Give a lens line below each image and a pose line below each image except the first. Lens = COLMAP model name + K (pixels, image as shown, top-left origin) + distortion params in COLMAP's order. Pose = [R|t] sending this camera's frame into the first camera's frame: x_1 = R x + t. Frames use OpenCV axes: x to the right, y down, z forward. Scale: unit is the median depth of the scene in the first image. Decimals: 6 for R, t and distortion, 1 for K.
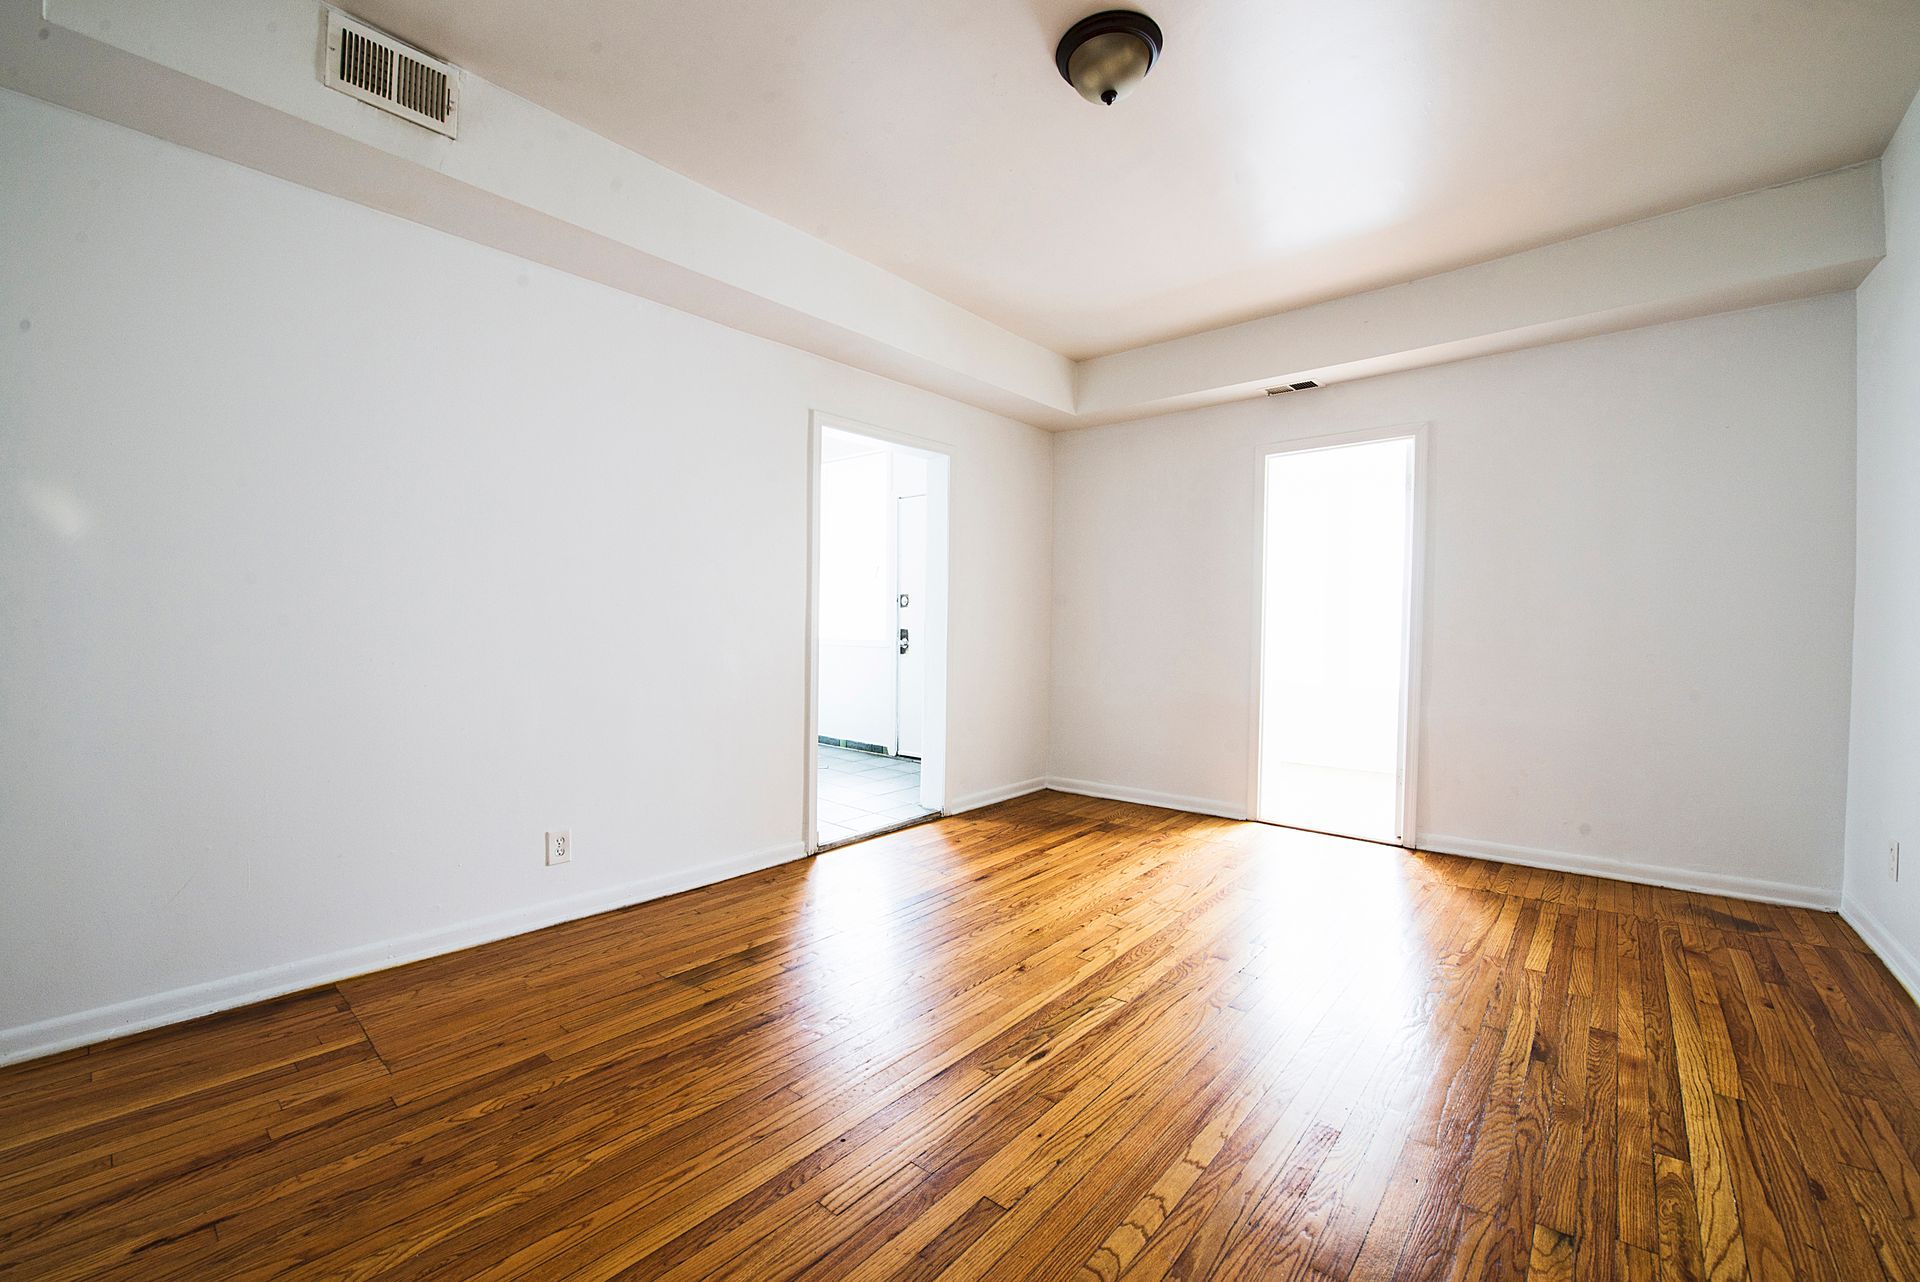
lens RADIAL K [[765.5, 0, 956.4], [0, 765.5, 636.5], [0, 0, 1]] dist [-0.017944, -0.001936]
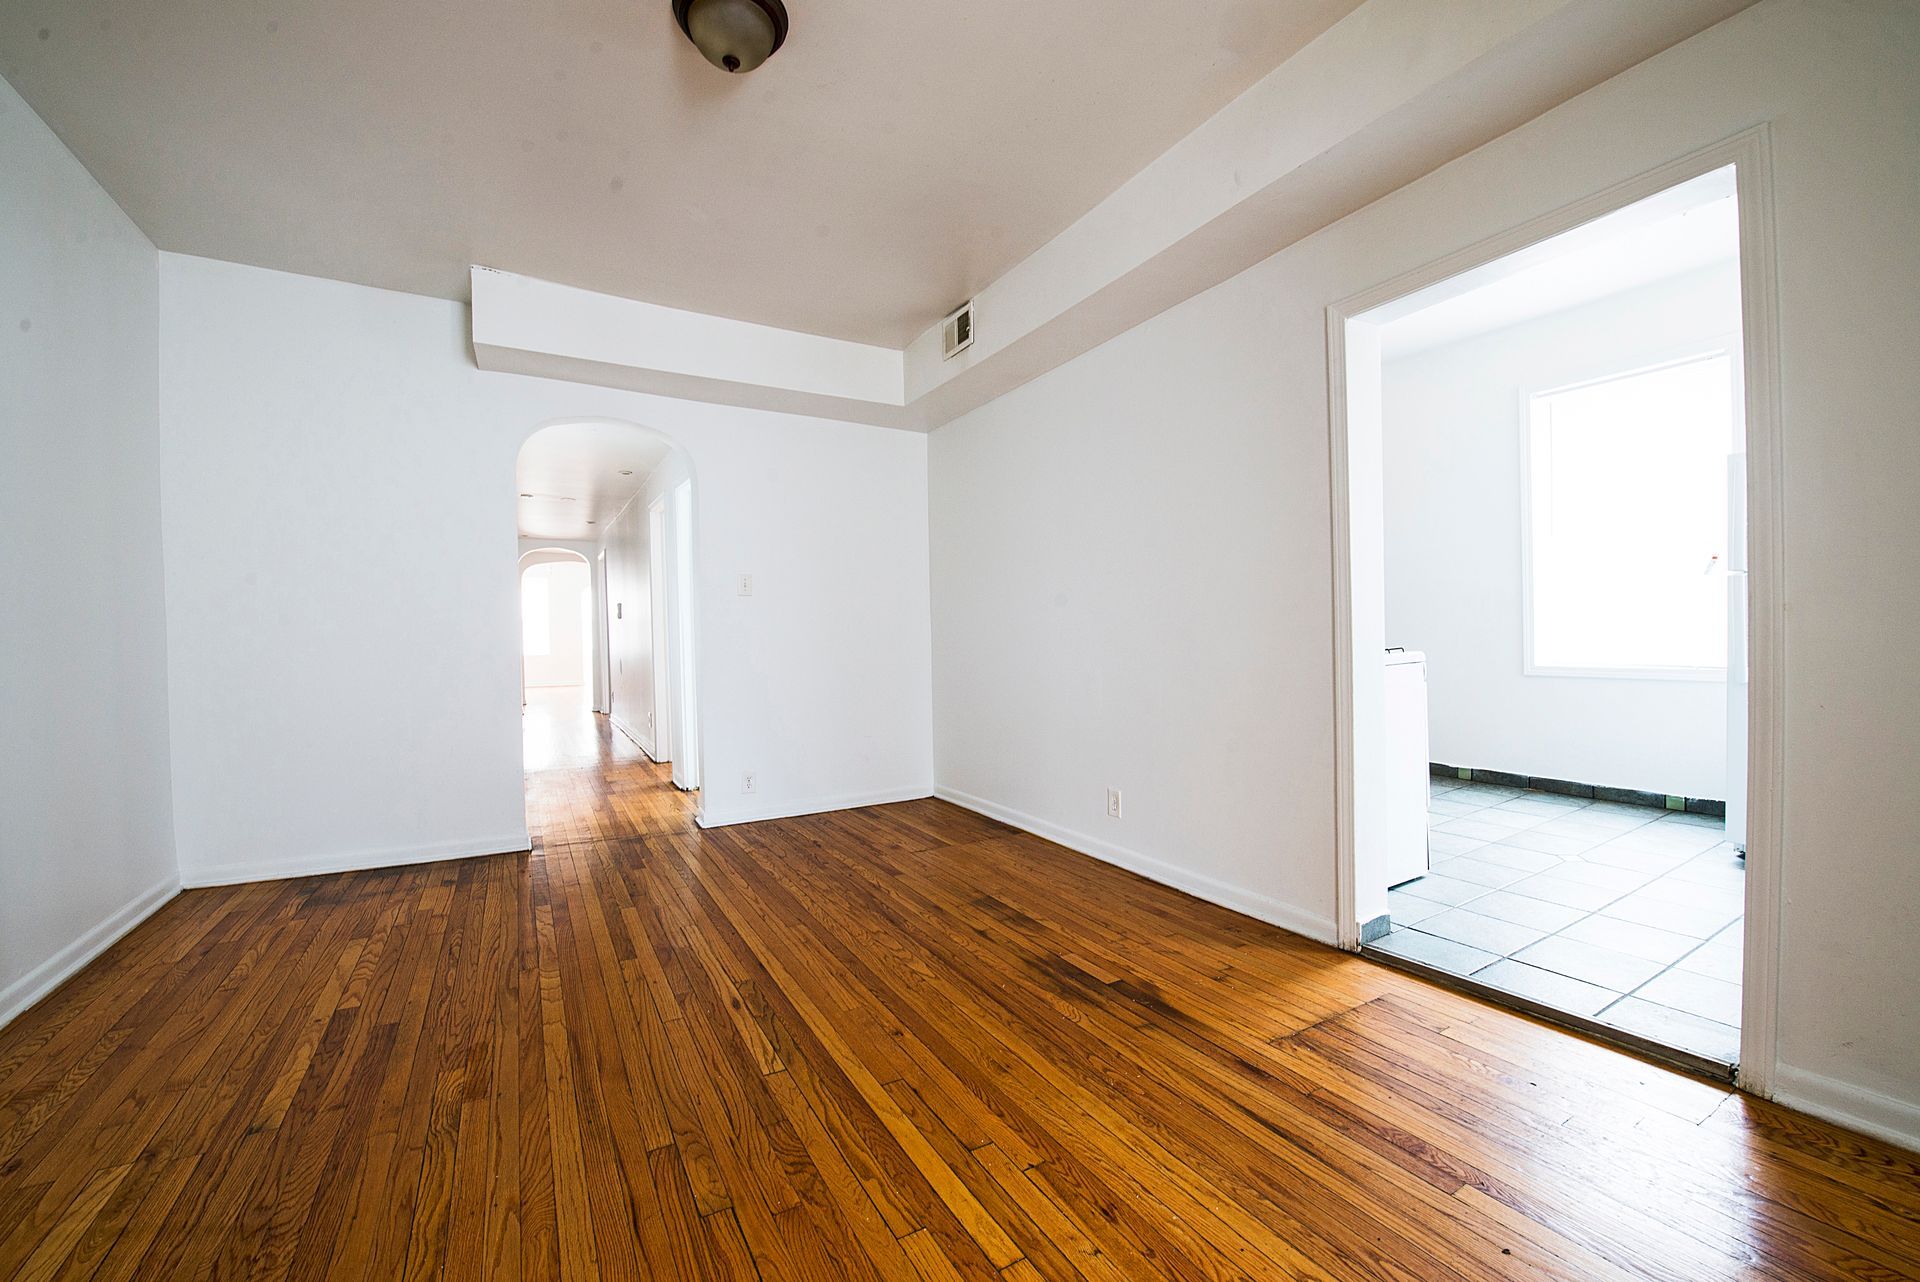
lens RADIAL K [[765.5, 0, 956.4], [0, 765.5, 636.1], [0, 0, 1]] dist [-0.017944, -0.001936]
pose [[-0.331049, 0.002330, -0.943611, 0.927221], [0.007778, 0.999970, -0.000259, 0.001629], [0.943581, -0.007425, -0.331057, 1.461236]]
